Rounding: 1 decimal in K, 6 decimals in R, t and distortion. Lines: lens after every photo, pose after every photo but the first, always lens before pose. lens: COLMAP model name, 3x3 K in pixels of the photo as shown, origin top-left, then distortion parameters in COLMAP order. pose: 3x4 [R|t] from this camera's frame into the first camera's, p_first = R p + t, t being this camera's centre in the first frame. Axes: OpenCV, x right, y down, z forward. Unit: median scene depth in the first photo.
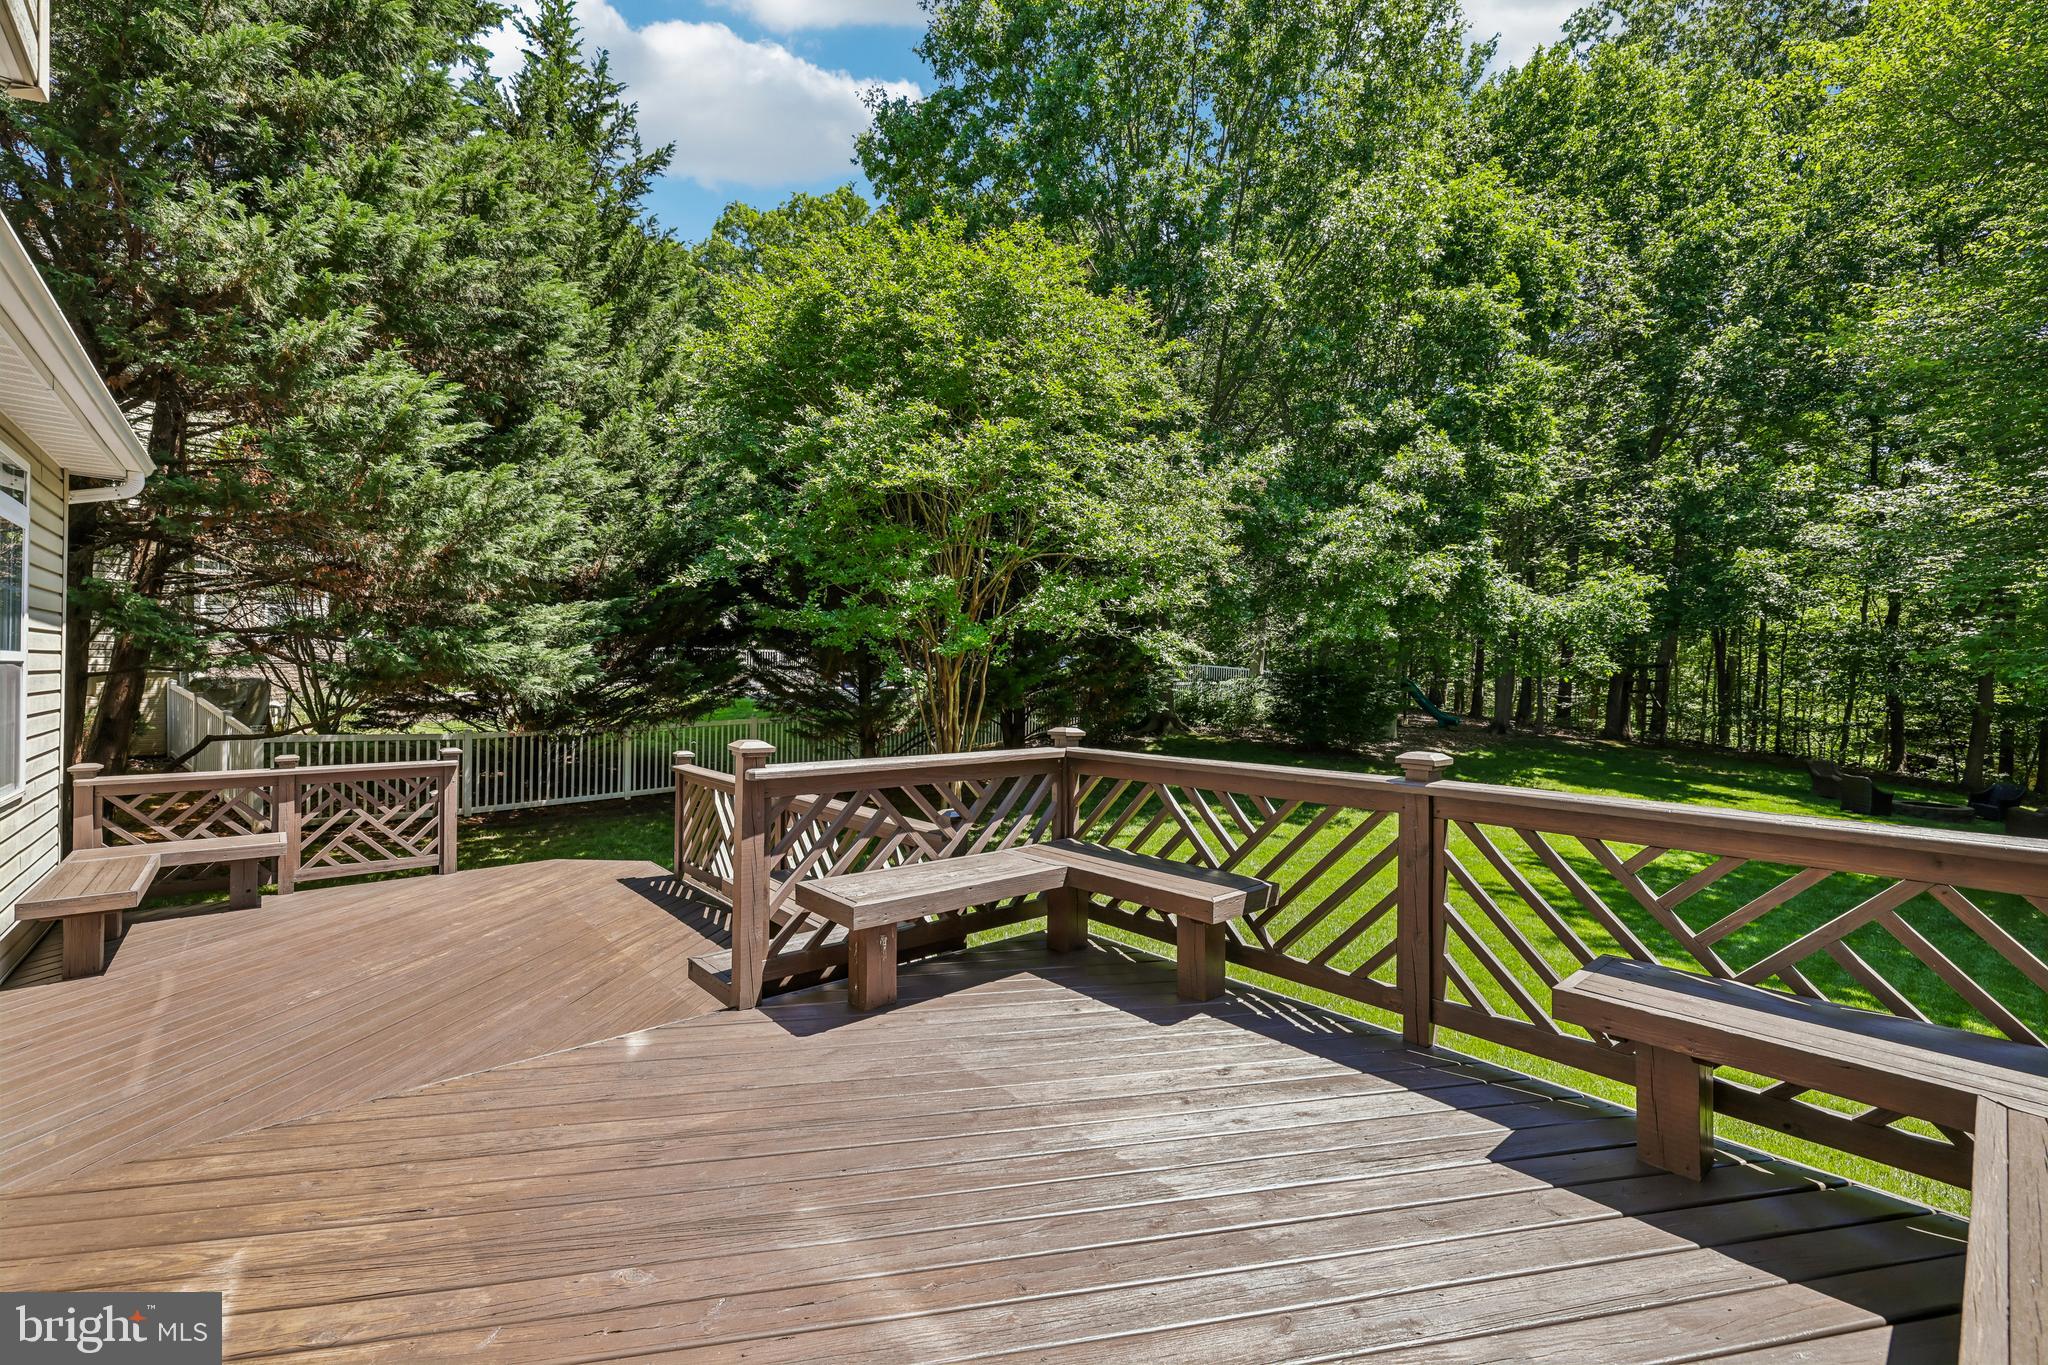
lens RADIAL K [[857.6, 0, 1019.7], [0, 857.6, 671.4], [0, 0, 1]] dist [0.001587, 0.000097]
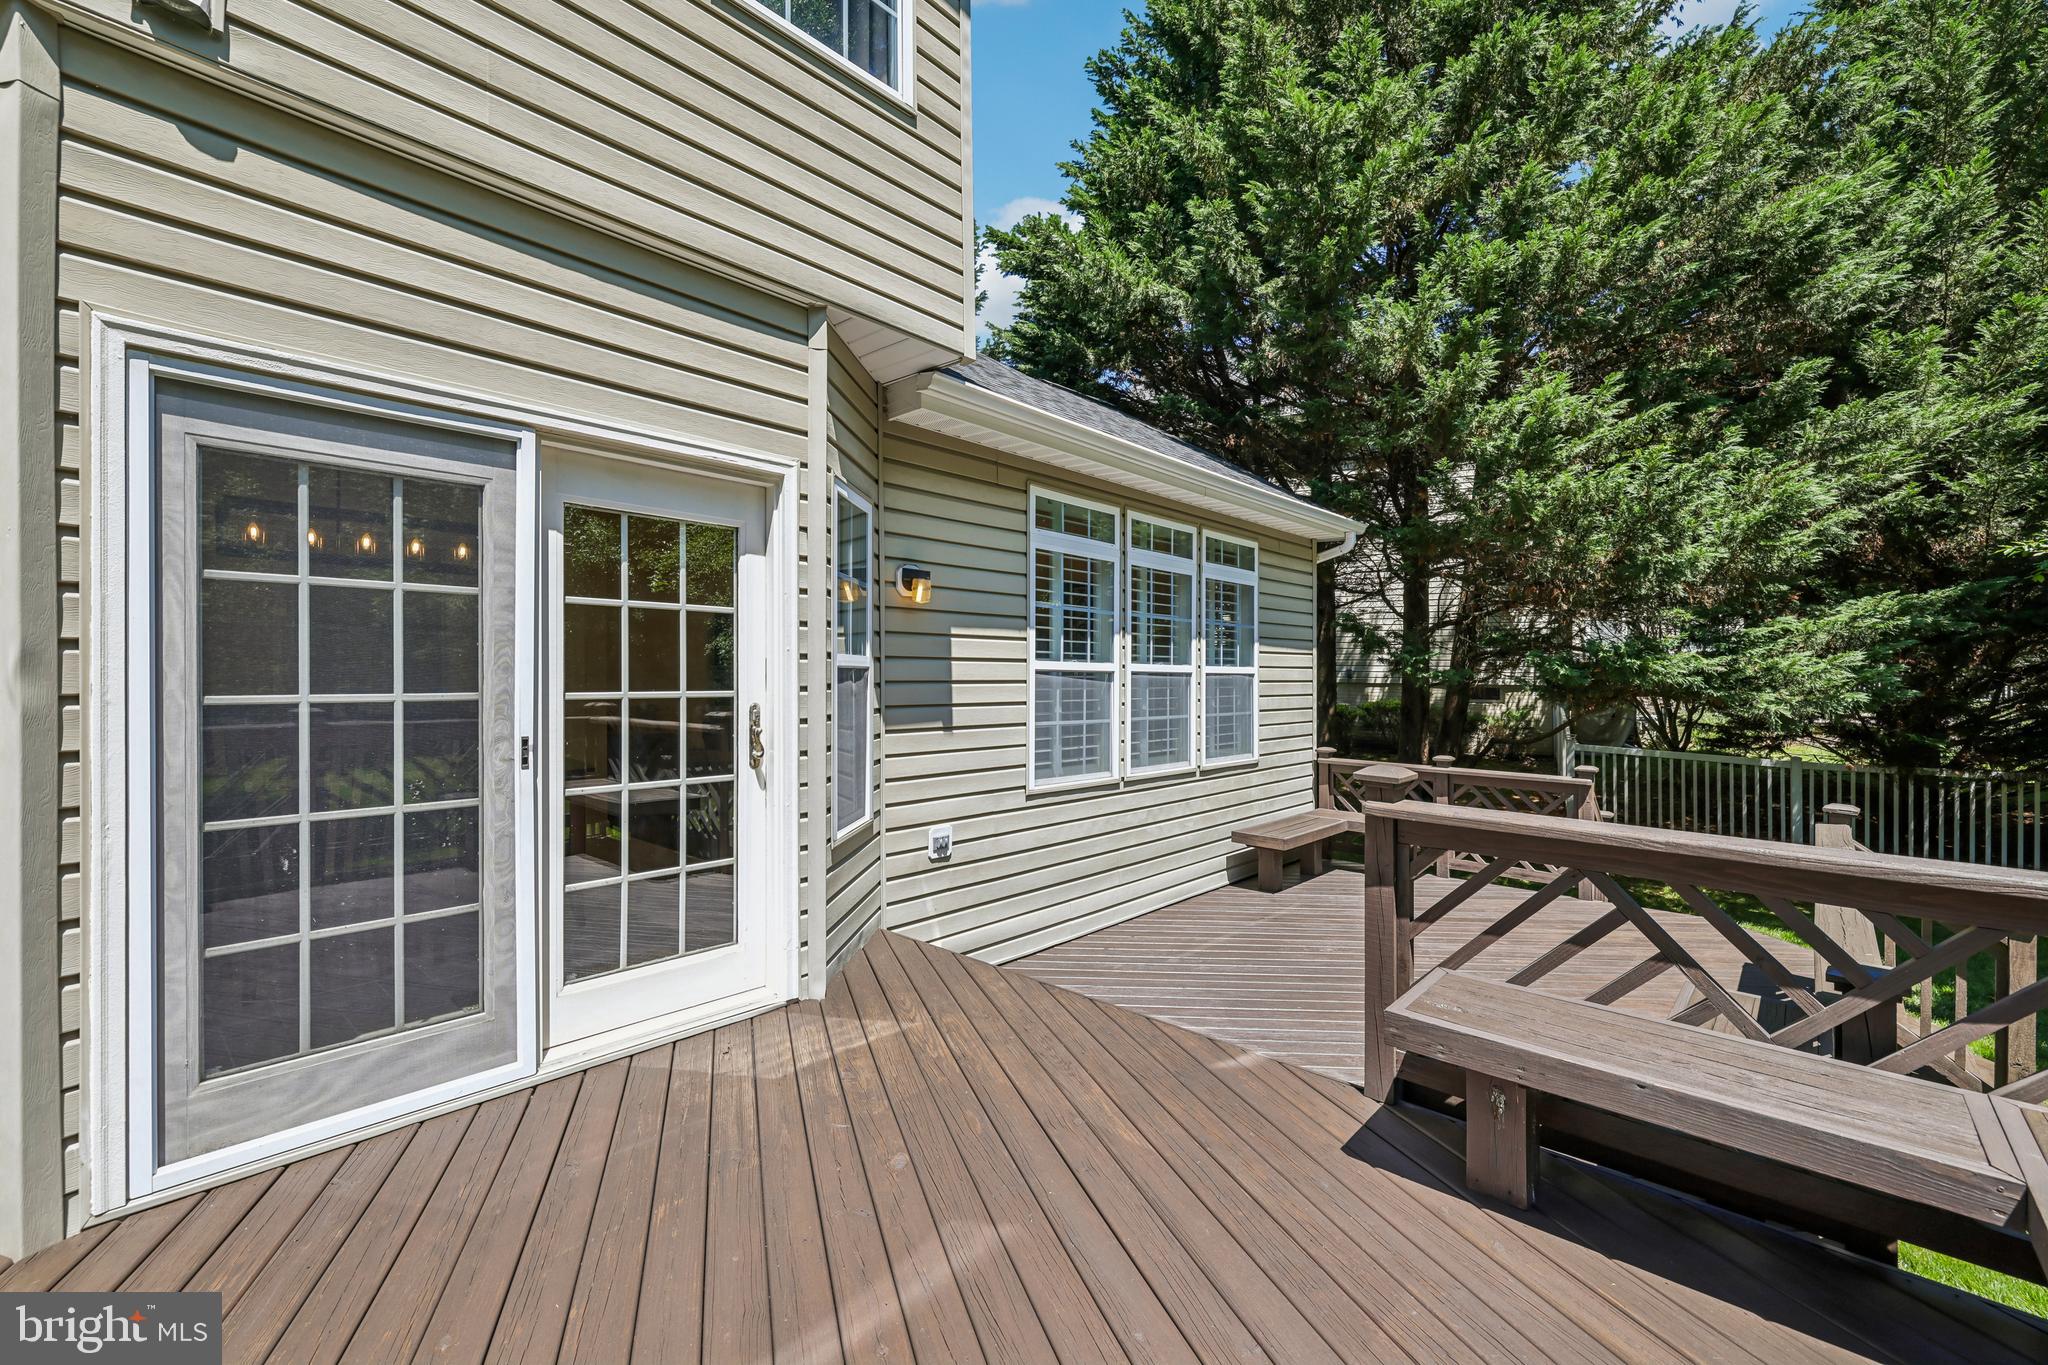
lens RADIAL K [[876.1, 0, 1024.0], [0, 876.1, 682.5], [0, 0, 1]] dist [0.002680, 0.000275]
pose [[0.113283, 0.006219, -0.993543, 0.263343], [-0.013871, 0.999893, 0.004677, 0.002533], [0.993466, 0.013251, 0.113357, 0.330392]]
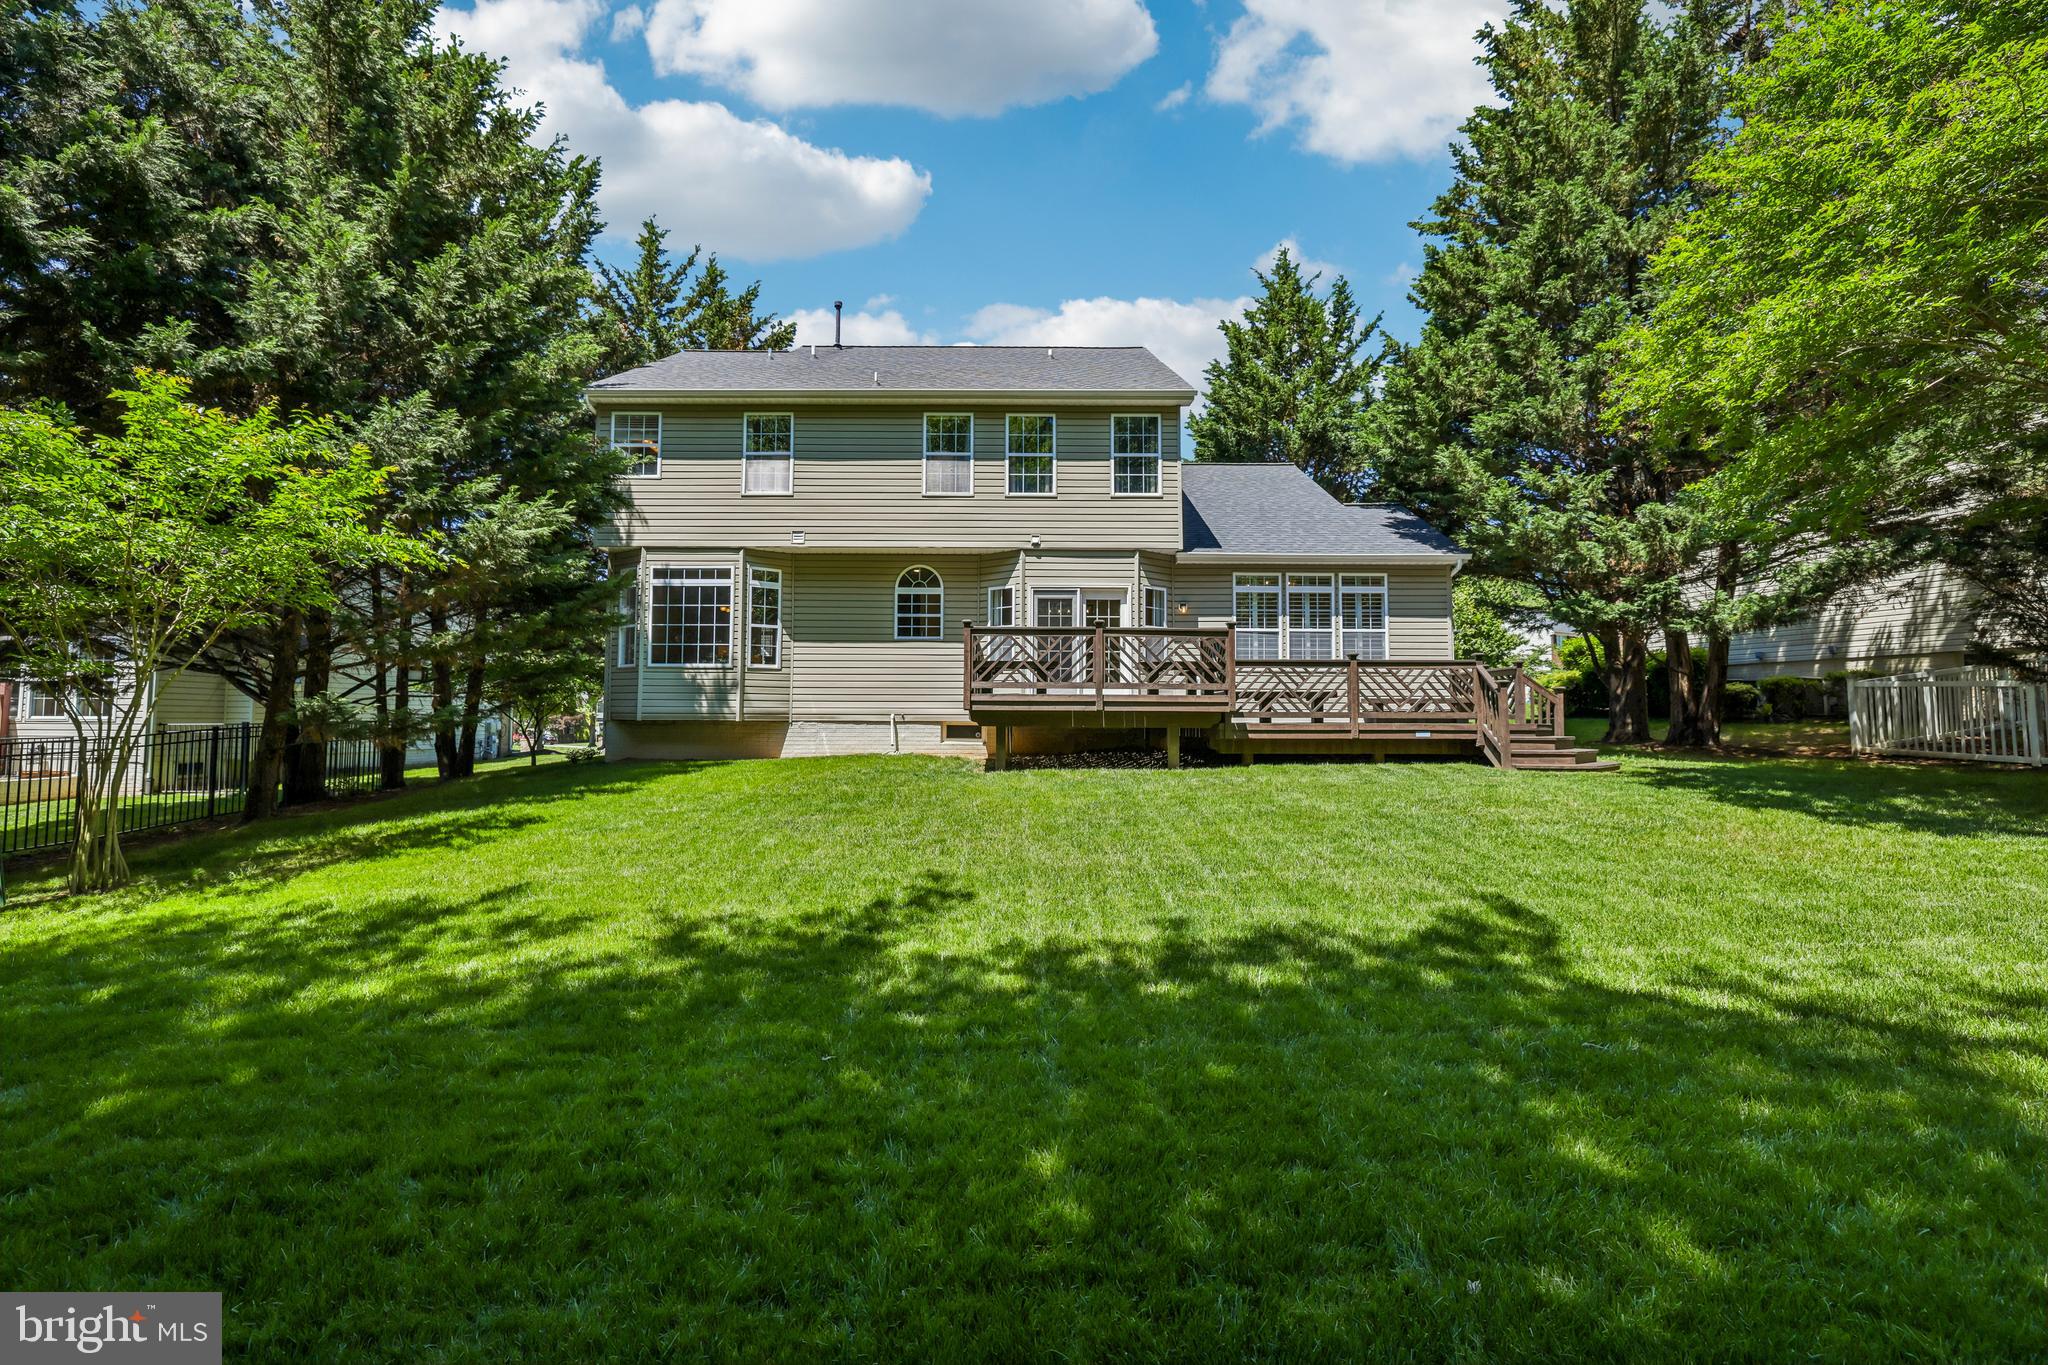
lens RADIAL K [[853.8, 0, 1023.9], [0, 853.8, 679.3], [0, 0, 1]] dist [-0.001198, 0.000073]
pose [[-0.652804, -0.040551, -0.756441, 1.822718], [-0.010264, 0.998948, -0.044693, 0.268801], [0.757458, -0.021412, -0.652533, 1.669646]]
